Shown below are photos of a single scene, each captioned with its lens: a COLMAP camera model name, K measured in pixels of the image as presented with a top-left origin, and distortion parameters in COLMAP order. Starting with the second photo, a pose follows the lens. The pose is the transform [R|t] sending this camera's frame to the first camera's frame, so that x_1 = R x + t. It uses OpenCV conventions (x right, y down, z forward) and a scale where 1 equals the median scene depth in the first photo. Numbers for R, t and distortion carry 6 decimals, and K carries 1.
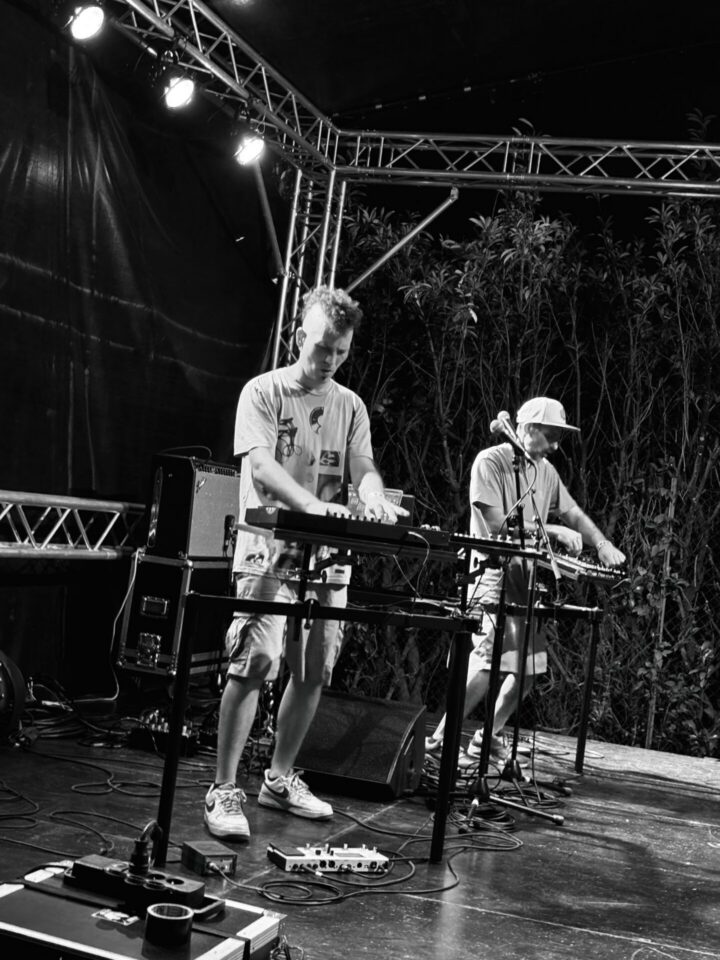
lens RADIAL K [[1434.5, 0, 374.2], [0, 1434.5, 493.3], [0, 0, 1]] dist [0.210762, -0.907571]
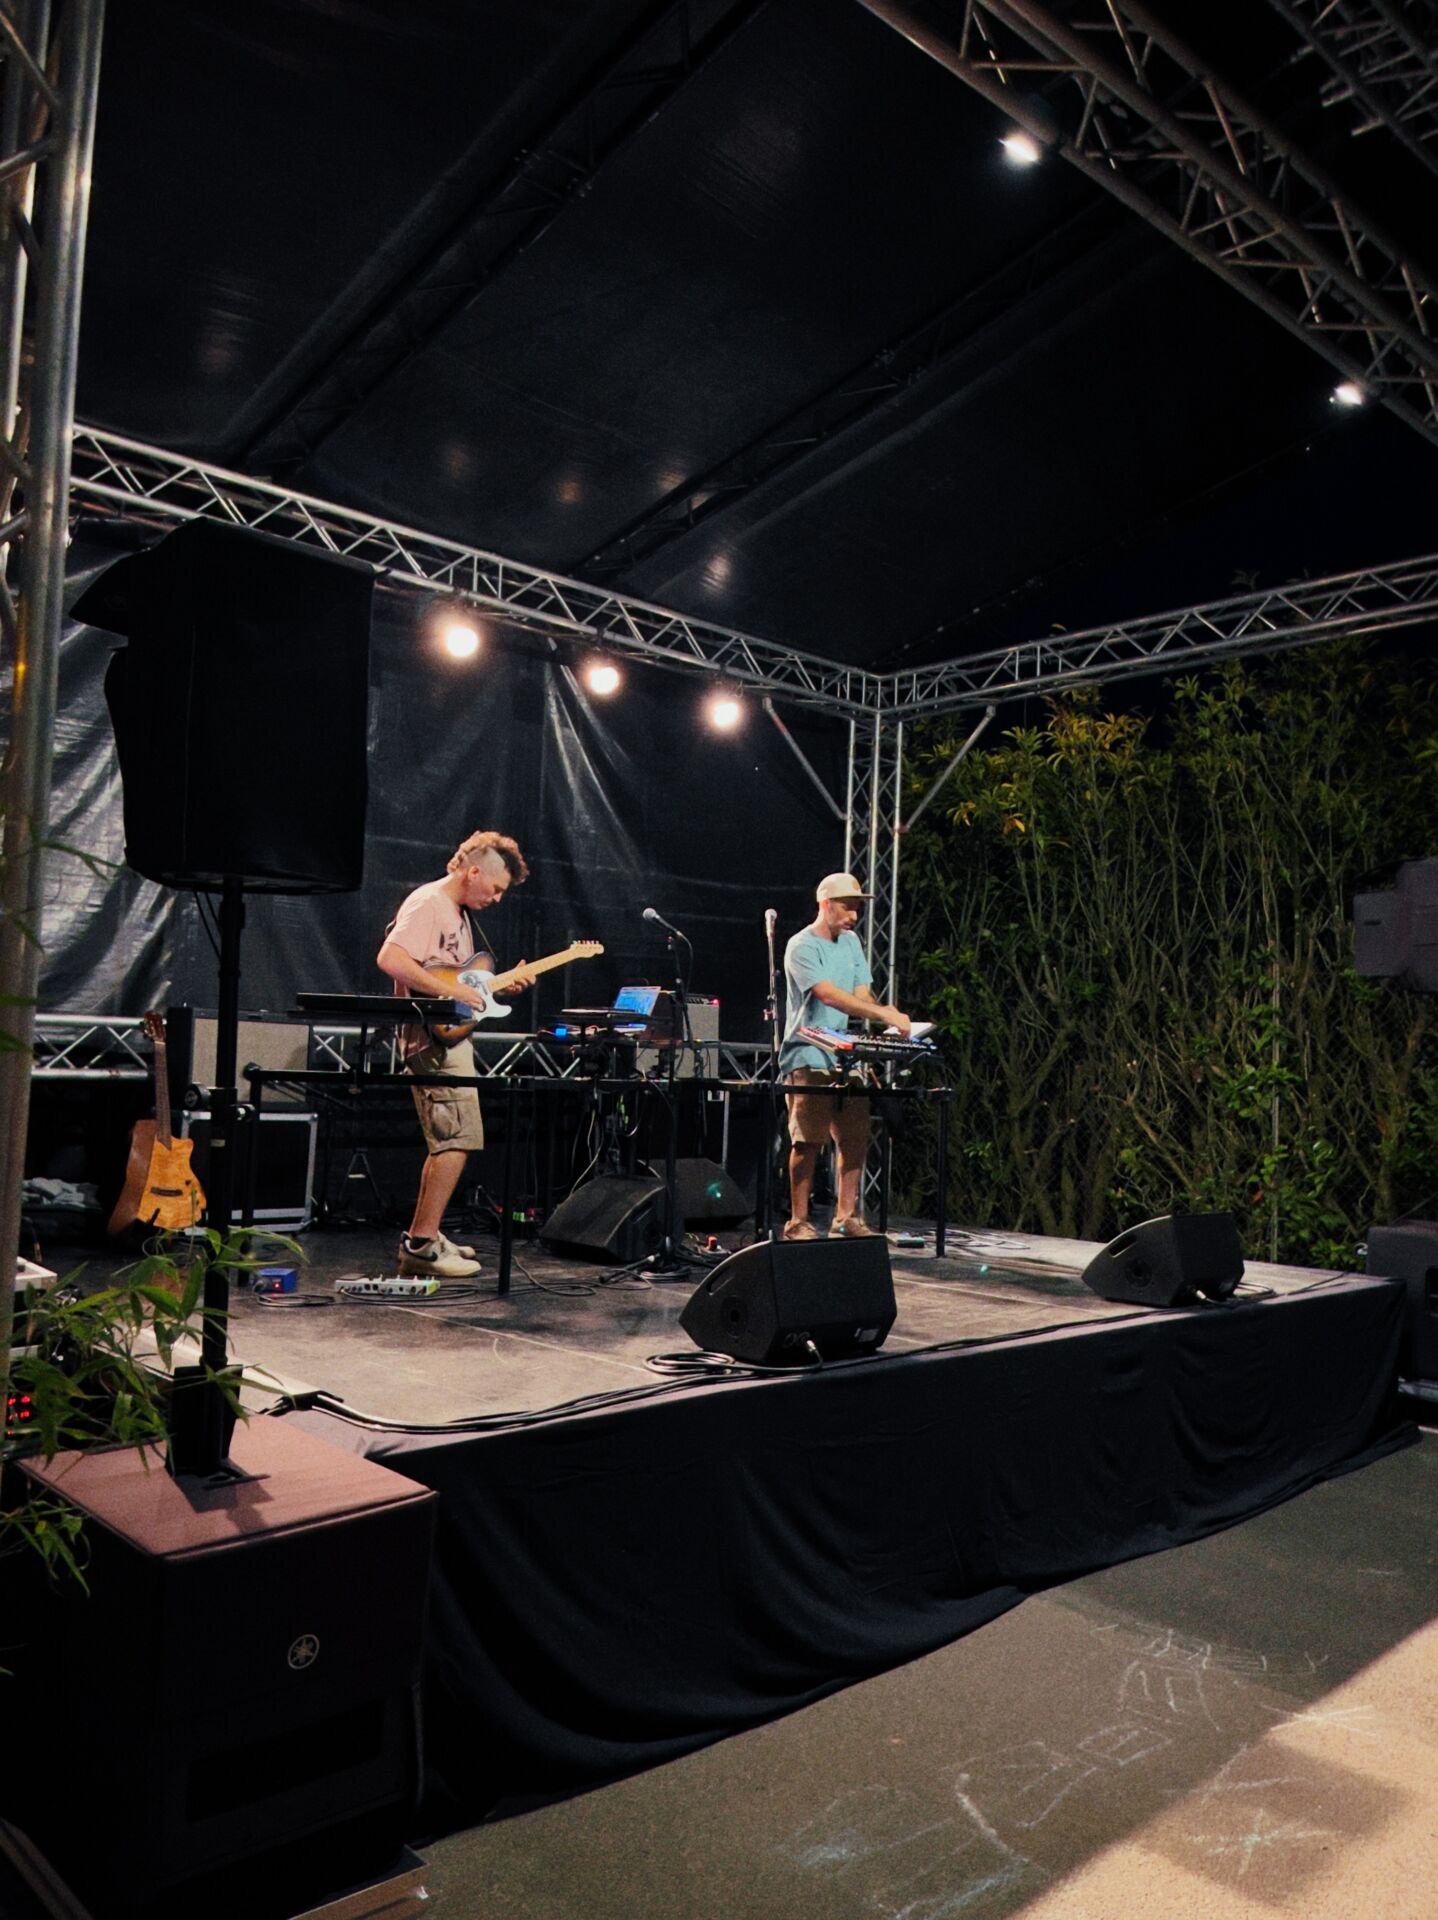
lens RADIAL K [[1456.8, 0, 719.0], [0, 1456.8, 960.0], [0, 0, 1]] dist [0.050848, -0.075451]
pose [[0.869231, -0.124704, -0.478421, 0.354827], [0.080855, 0.990495, -0.111277, 0.063031], [0.487751, 0.058043, 0.871051, 0.027062]]
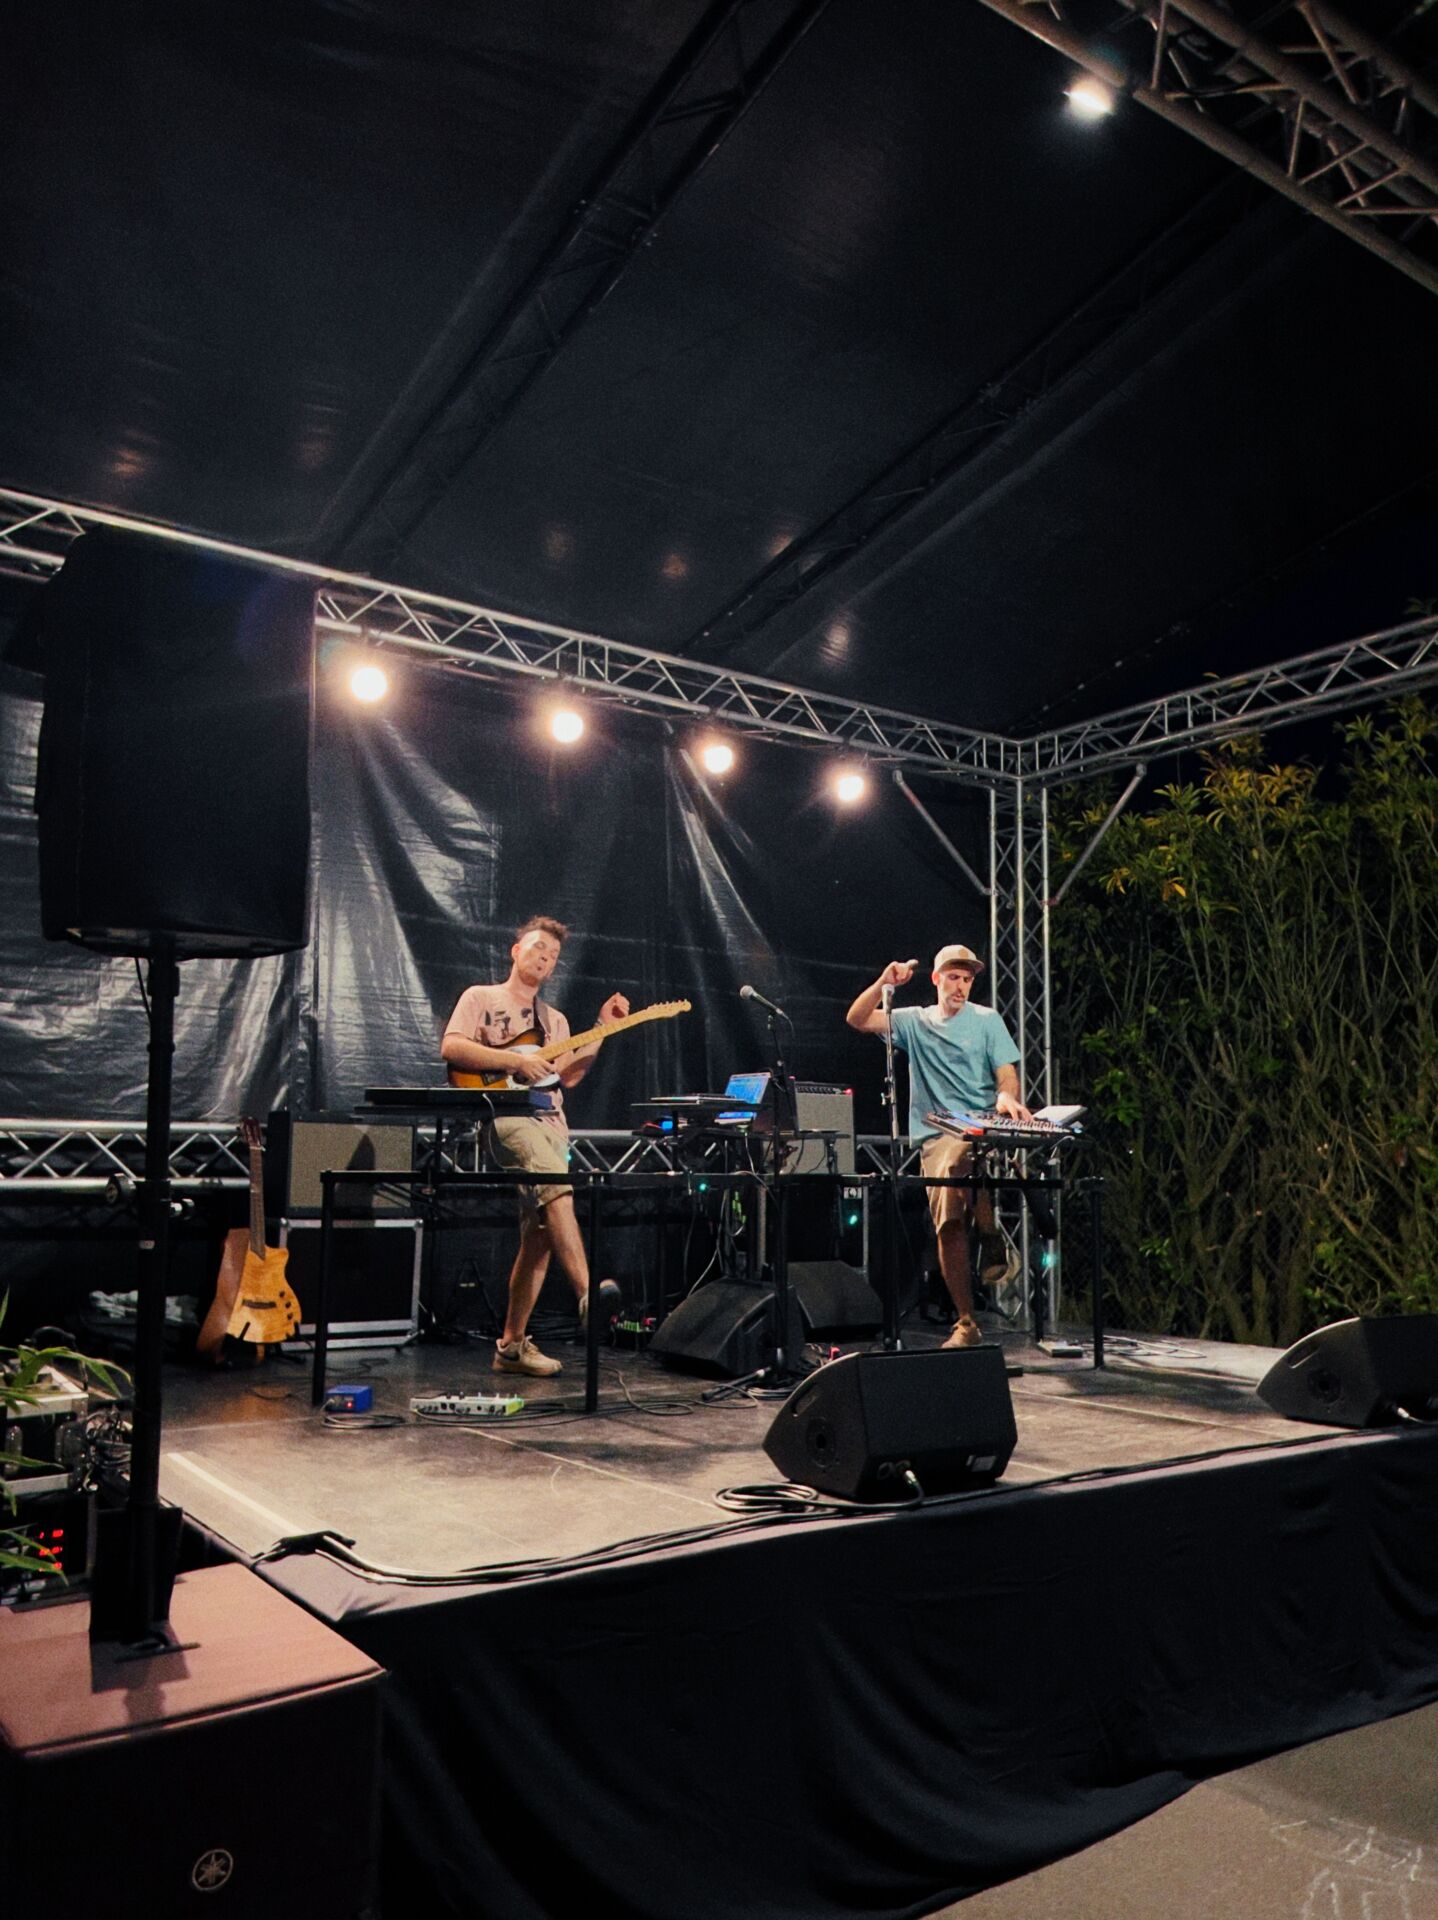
lens RADIAL K [[1457.4, 0, 710.9], [0, 1457.4, 972.8], [0, 0, 1]] dist [0.053731, -0.070662]
pose [[0.794408, -0.189506, -0.577064, 0.355109], [0.099445, 0.977841, -0.184221, 0.068715], [0.599188, 0.088960, 0.795651, 0.086152]]
